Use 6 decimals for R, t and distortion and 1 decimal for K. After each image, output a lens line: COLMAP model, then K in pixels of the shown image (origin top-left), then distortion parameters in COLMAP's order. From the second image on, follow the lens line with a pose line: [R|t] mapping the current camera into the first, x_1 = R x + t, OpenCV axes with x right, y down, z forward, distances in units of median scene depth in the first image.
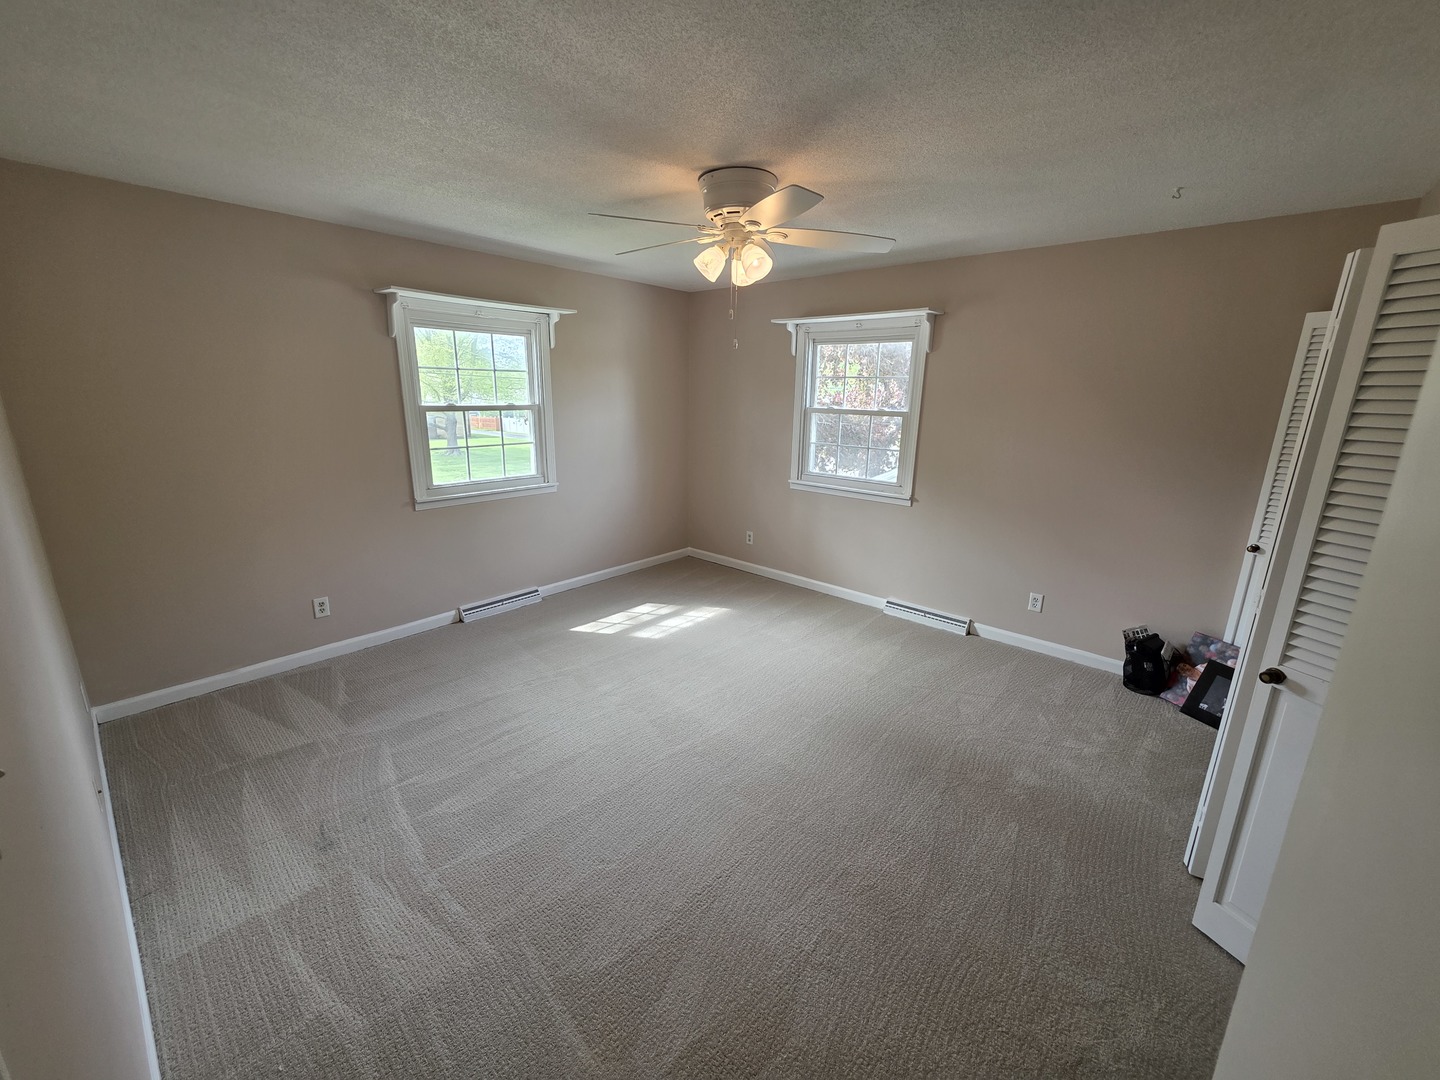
lens RADIAL K [[584.2, 0, 720.0], [0, 584.2, 540.0], [0, 0, 1]] dist [0.000523, -0.000058]
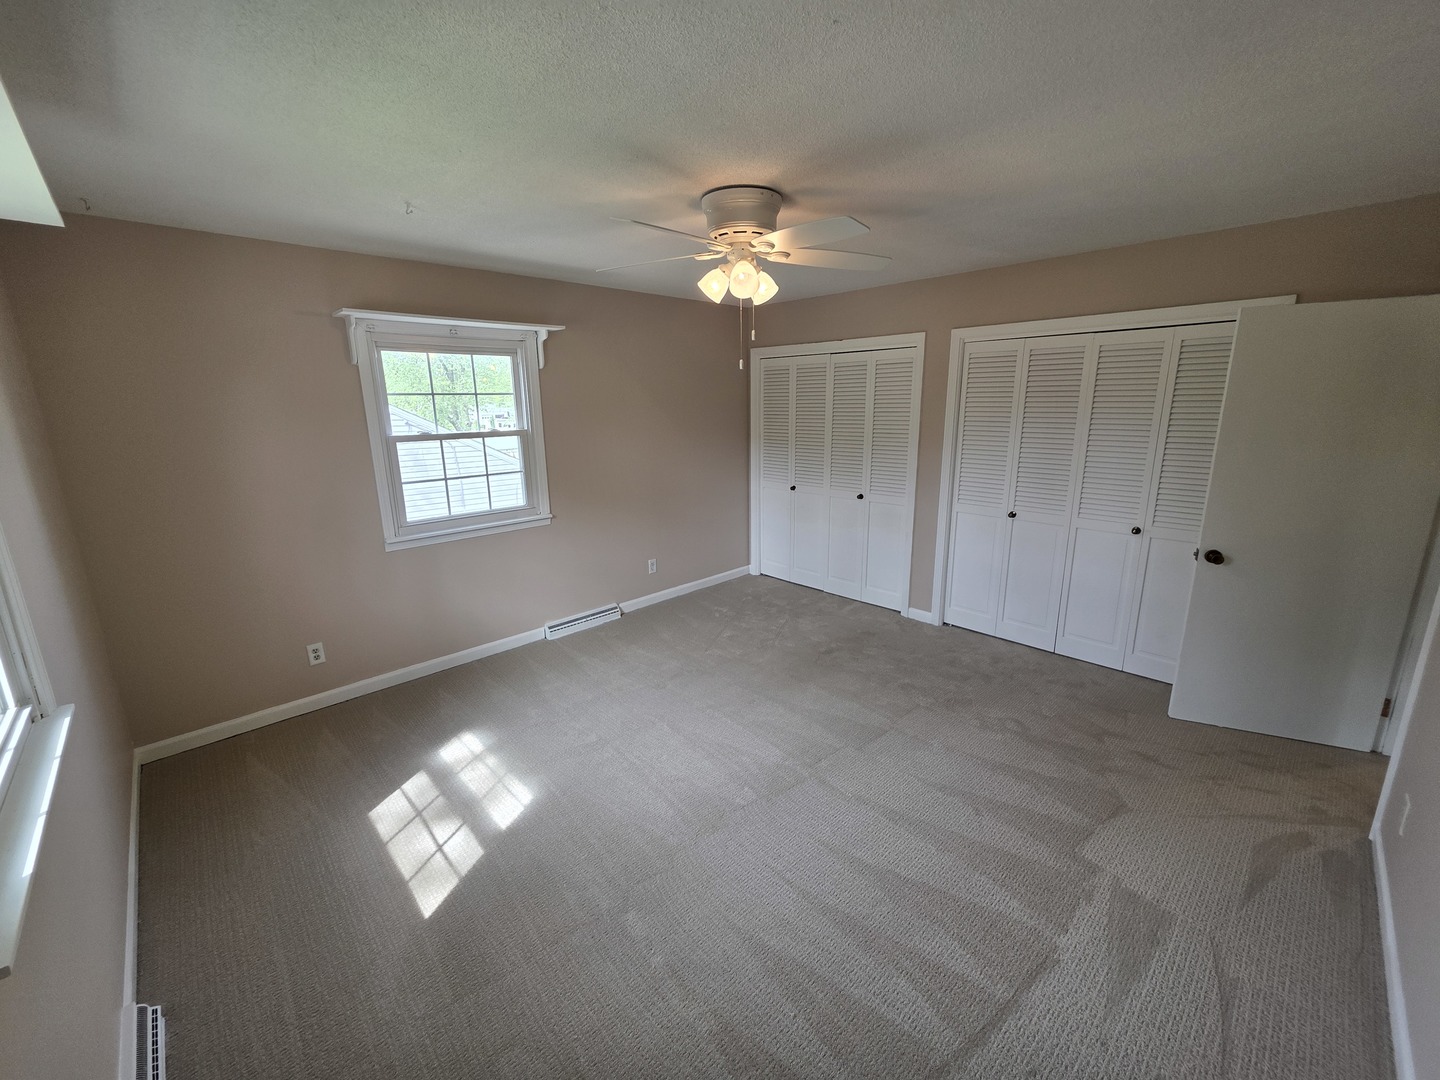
lens RADIAL K [[584.2, 0, 720.0], [0, 584.2, 540.0], [0, 0, 1]] dist [0.000523, -0.000058]
pose [[0.066282, -0.247060, 0.966731, -0.605431], [0.271353, 0.936809, 0.220808, -0.170119], [-0.960195, 0.247689, 0.129134, 0.602614]]
